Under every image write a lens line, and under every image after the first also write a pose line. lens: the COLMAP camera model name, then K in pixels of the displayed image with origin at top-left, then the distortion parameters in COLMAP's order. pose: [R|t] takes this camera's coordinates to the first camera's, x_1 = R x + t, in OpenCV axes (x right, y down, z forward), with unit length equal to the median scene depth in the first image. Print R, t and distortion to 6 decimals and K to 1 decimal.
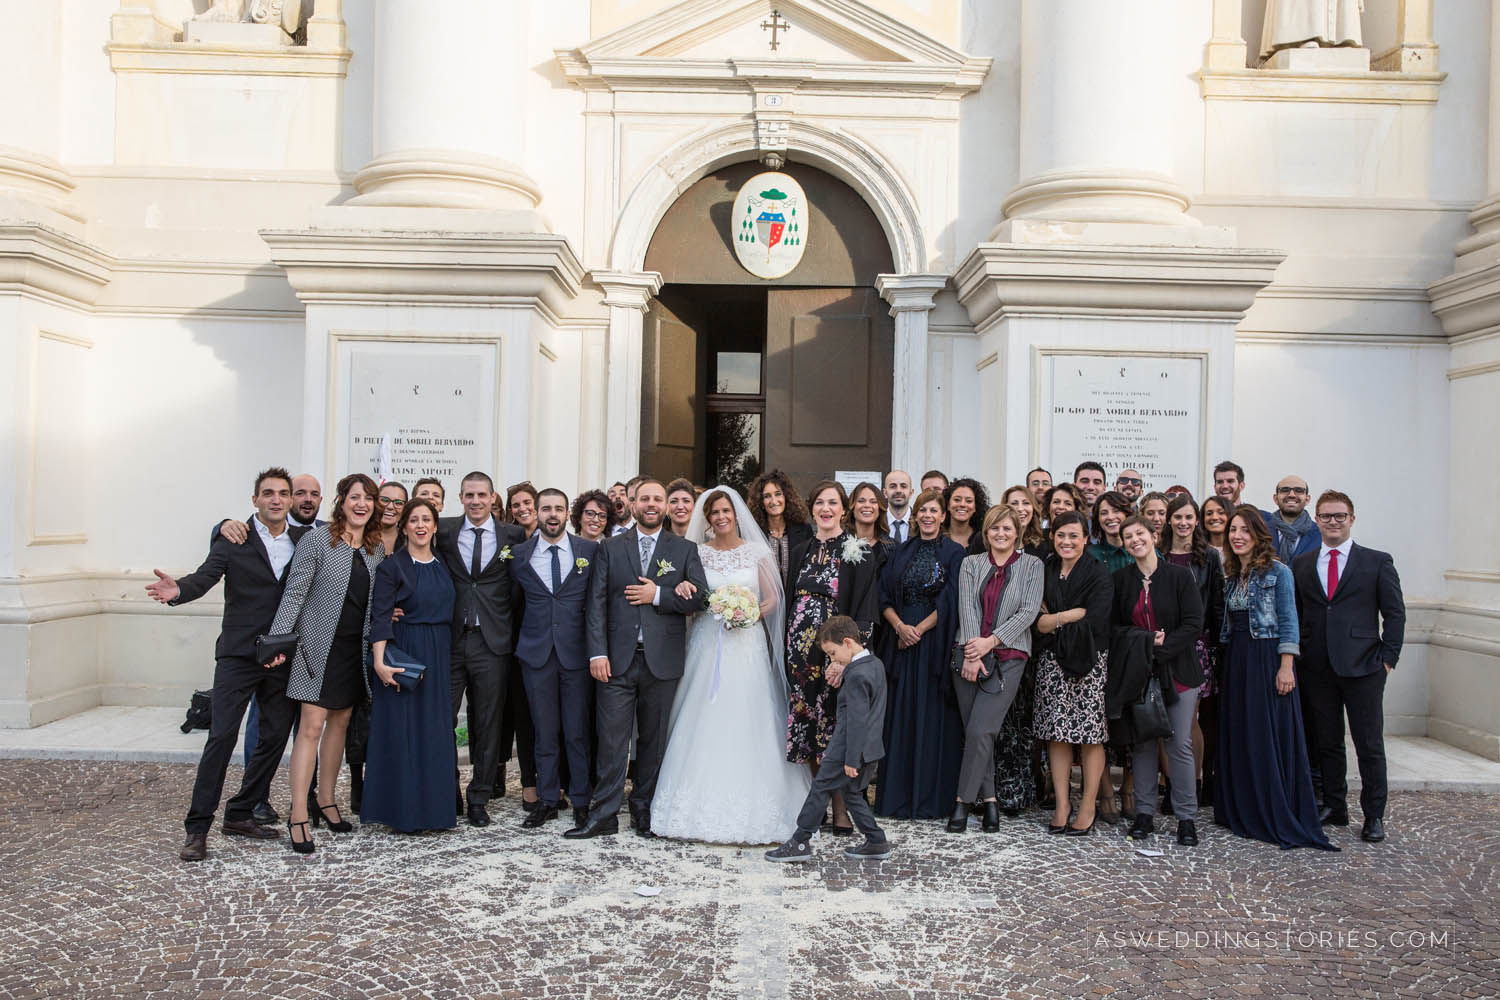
lens RADIAL K [[1312.4, 0, 750.0], [0, 1312.4, 500.0], [0, 0, 1]] dist [-0.051546, 0.096419]
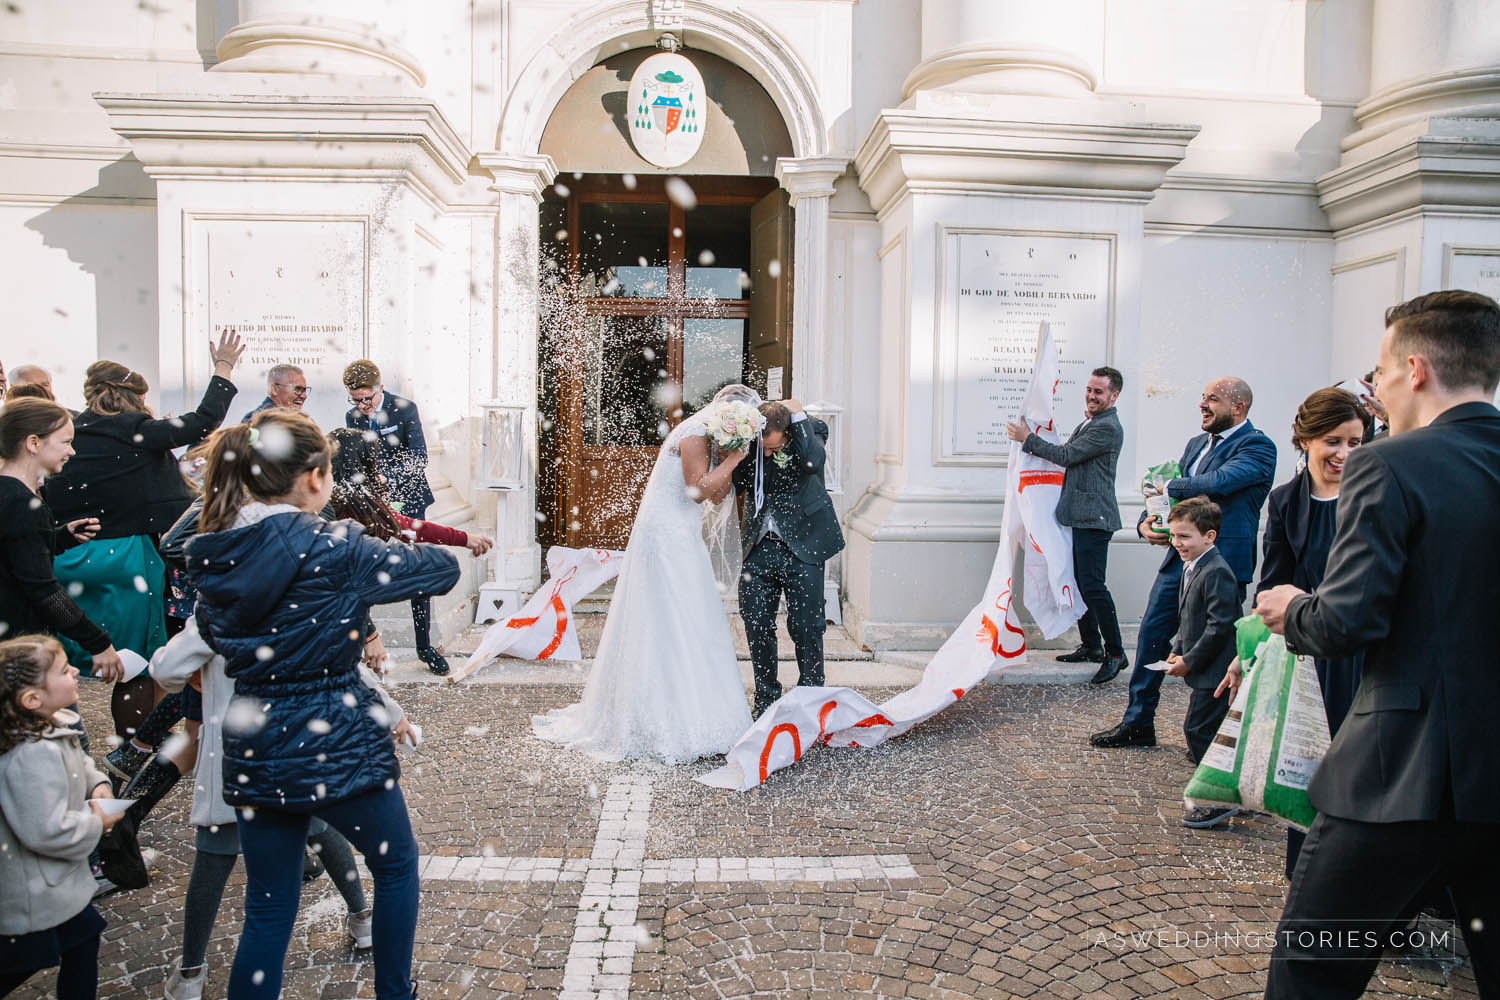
lens RADIAL K [[998.5, 0, 750.0], [0, 998.5, 500.0], [0, 0, 1]] dist [-0.107823, 0.075399]
pose [[0.998345, -0.010907, 0.056461, 0.037960], [0.006425, 0.996856, 0.078974, 0.024625], [-0.057144, -0.078481, 0.995277, 0.285744]]
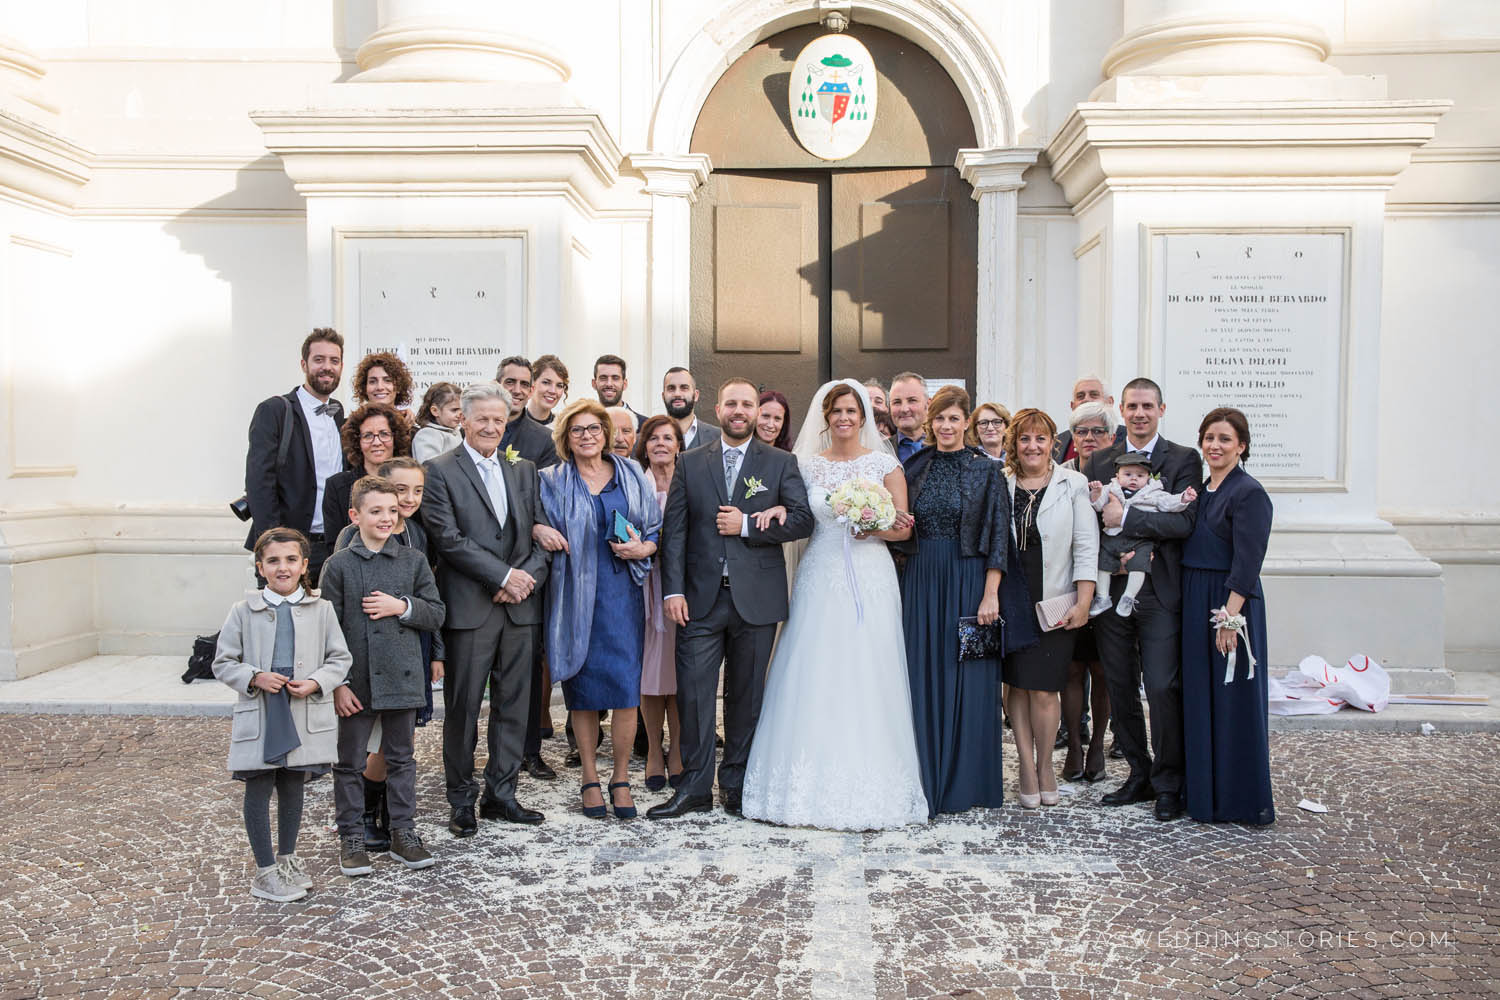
lens RADIAL K [[1409.0, 0, 750.0], [0, 1409.0, 500.0], [0, 0, 1]] dist [-0.032623, 0.104441]
pose [[0.998787, -0.016701, -0.046314, -0.001215], [0.018744, 0.998854, 0.044033, 0.017800], [0.045526, -0.044848, 0.997956, 0.060803]]
